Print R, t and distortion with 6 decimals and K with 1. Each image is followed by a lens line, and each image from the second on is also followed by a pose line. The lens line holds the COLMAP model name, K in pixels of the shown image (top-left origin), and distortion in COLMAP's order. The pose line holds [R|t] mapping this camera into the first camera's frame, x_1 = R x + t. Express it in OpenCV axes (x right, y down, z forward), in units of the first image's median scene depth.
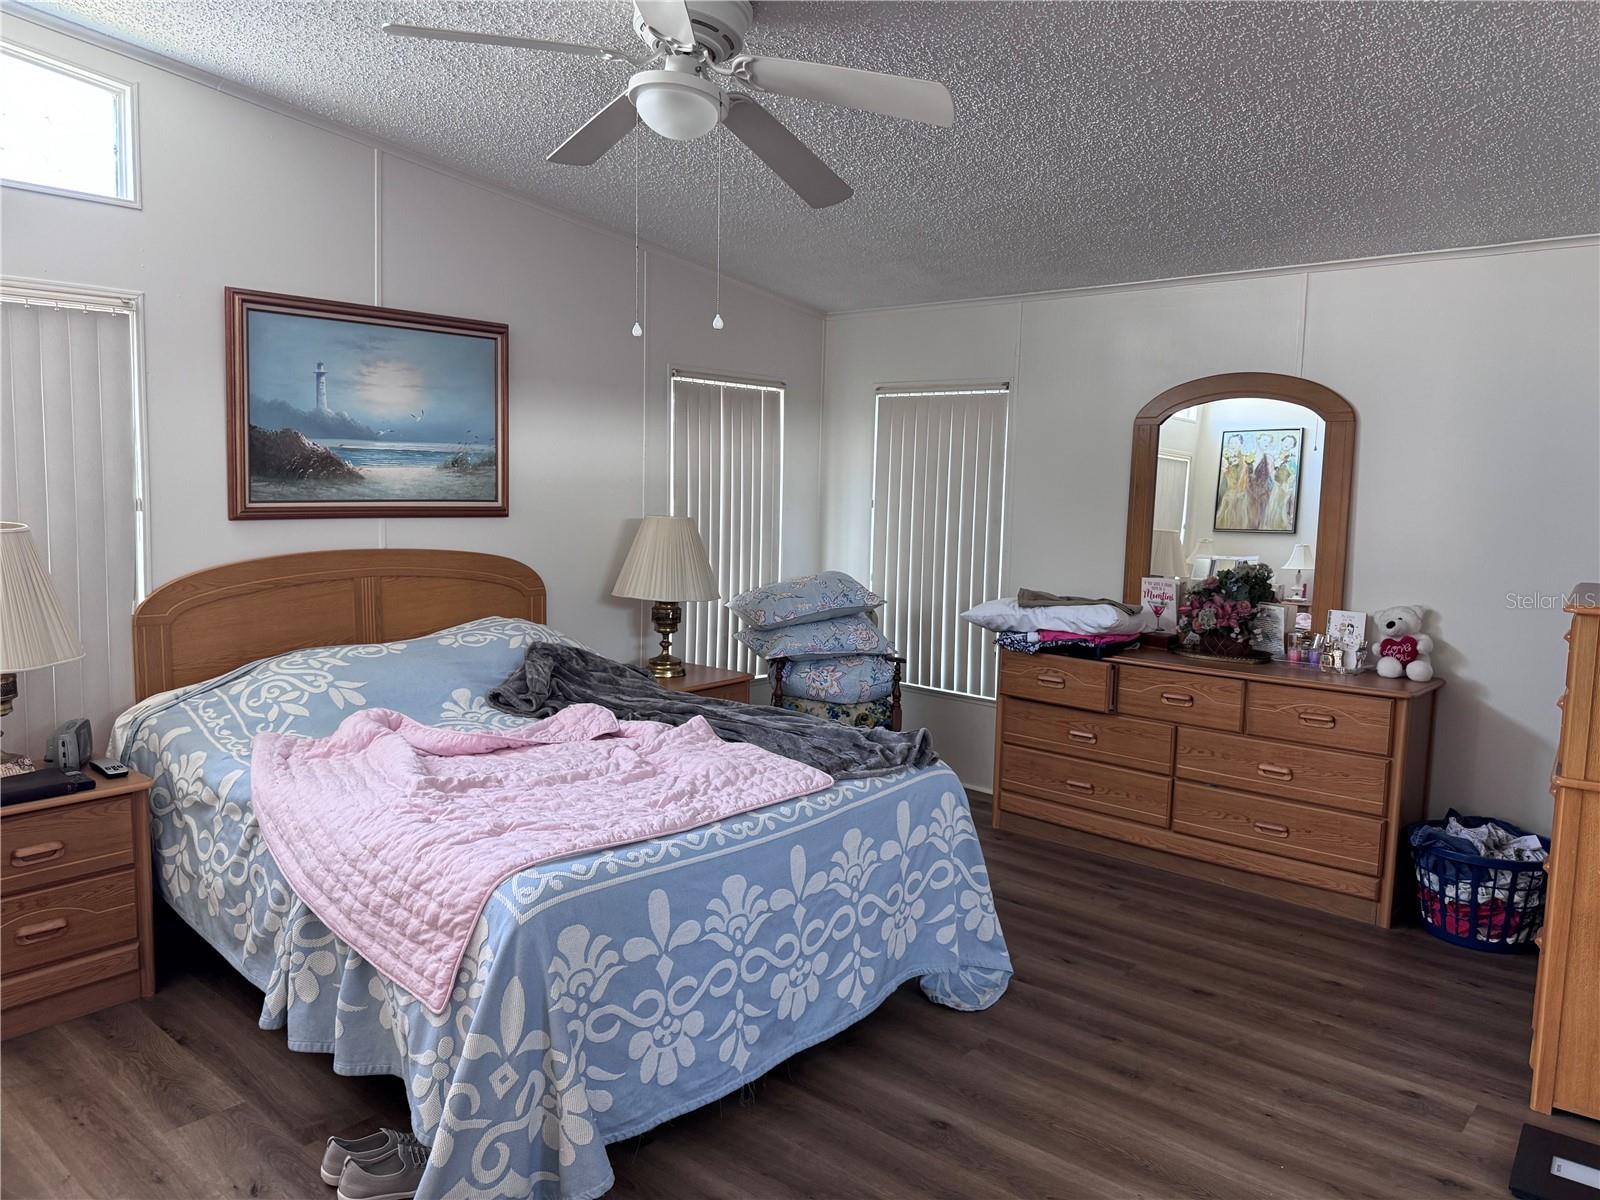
lens RADIAL K [[1130.4, 0, 795.9], [0, 1130.4, 597.5], [0, 0, 1]] dist [0.058010, -0.072817]
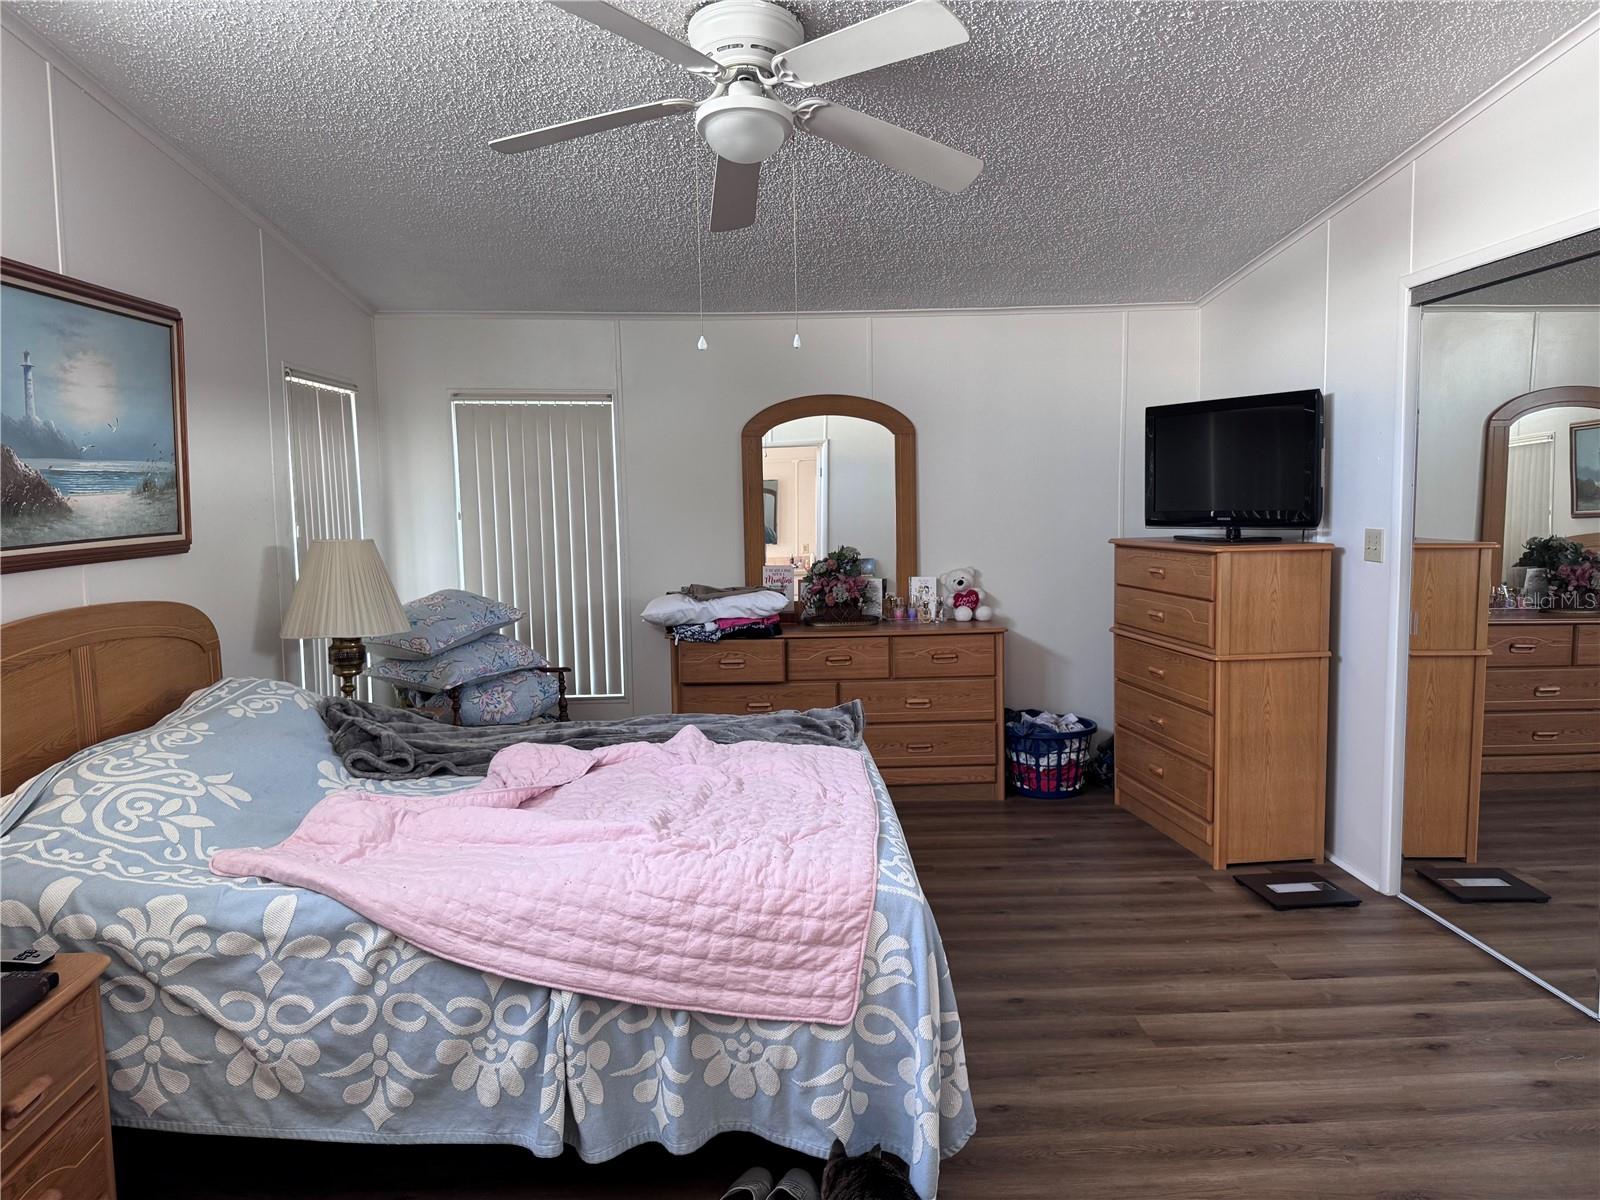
lens RADIAL K [[1124.5, 0, 801.4], [0, 1124.5, 590.8], [0, 0, 1]] dist [0.098763, -0.153509]
pose [[0.724894, -0.097353, 0.681946, -0.550404], [0.106436, 0.993904, 0.028747, -0.025785], [-0.680588, 0.051745, 0.730837, 0.154400]]
